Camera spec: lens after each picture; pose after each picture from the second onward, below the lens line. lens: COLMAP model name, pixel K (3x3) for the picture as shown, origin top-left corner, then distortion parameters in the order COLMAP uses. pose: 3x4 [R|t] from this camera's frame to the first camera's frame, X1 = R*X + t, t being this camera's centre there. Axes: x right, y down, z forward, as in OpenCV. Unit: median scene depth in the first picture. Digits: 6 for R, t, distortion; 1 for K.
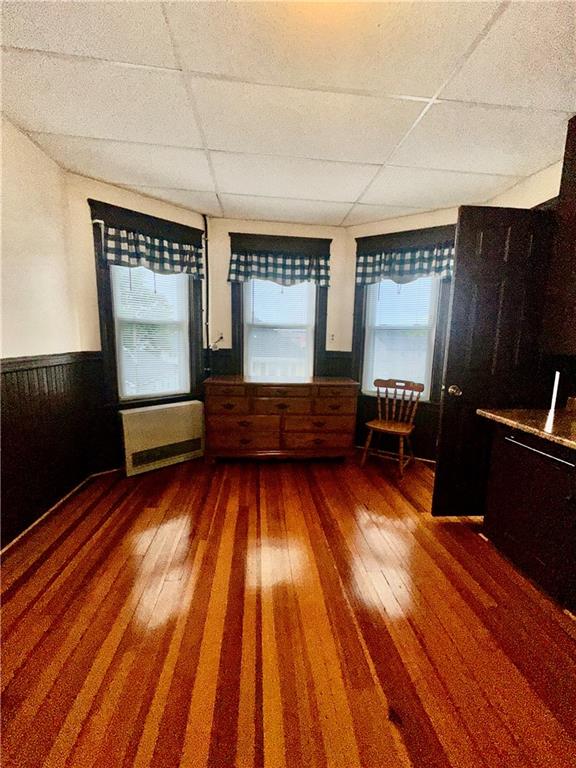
lens RADIAL K [[306.7, 0, 288.0], [0, 306.7, 384.0], [0, 0, 1]] dist [0.001481, -0.000006]
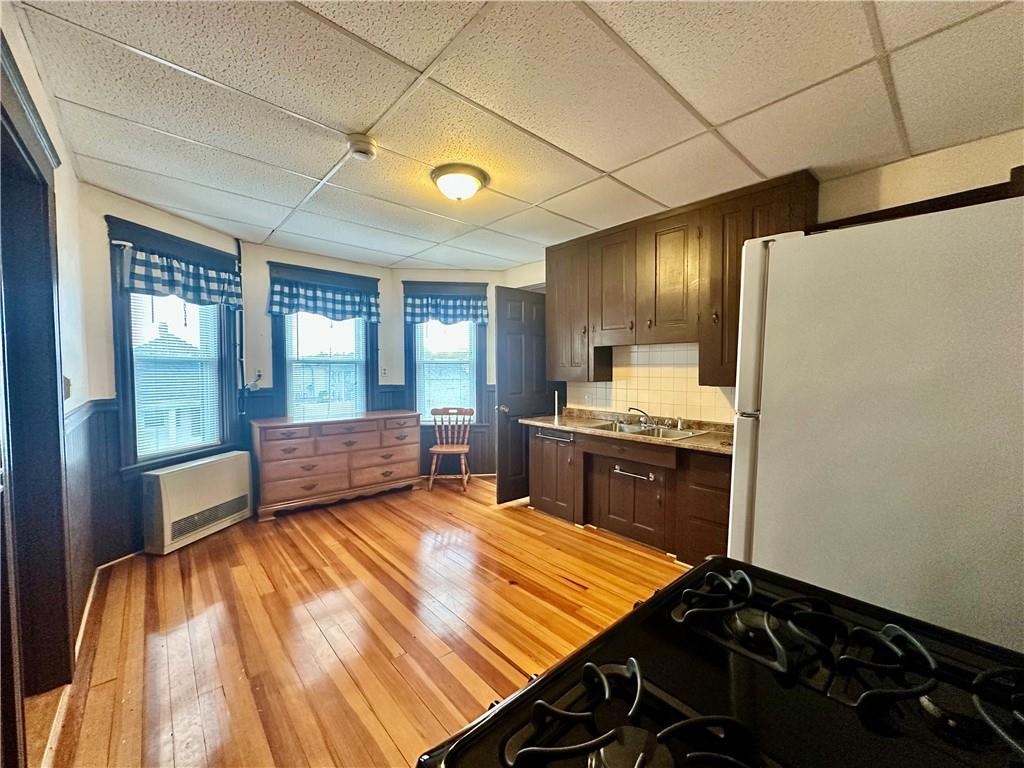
lens RADIAL K [[408.9, 0, 512.0], [0, 408.9, 384.0], [0, 0, 1]] dist [0.001481, -0.000006]
pose [[0.809657, -0.043967, 0.585255, -0.349970], [0.104090, 0.992139, -0.069468, 0.029238], [-0.577600, 0.117164, 0.807868, -0.372777]]
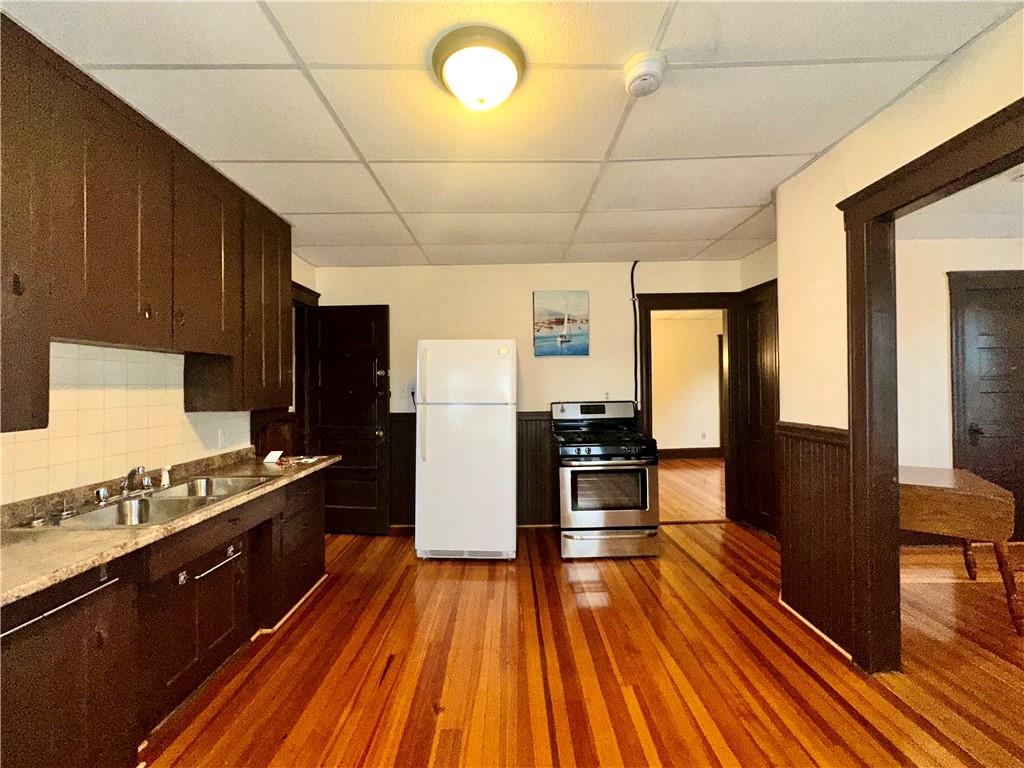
lens RADIAL K [[408.9, 0, 512.0], [0, 408.9, 384.0], [0, 0, 1]] dist [0.001481, -0.000006]
pose [[-0.994524, -0.011112, 0.103913, -0.033875], [0.004052, 0.989484, 0.144589, -0.143554], [-0.104427, 0.144218, -0.984020, 0.816605]]
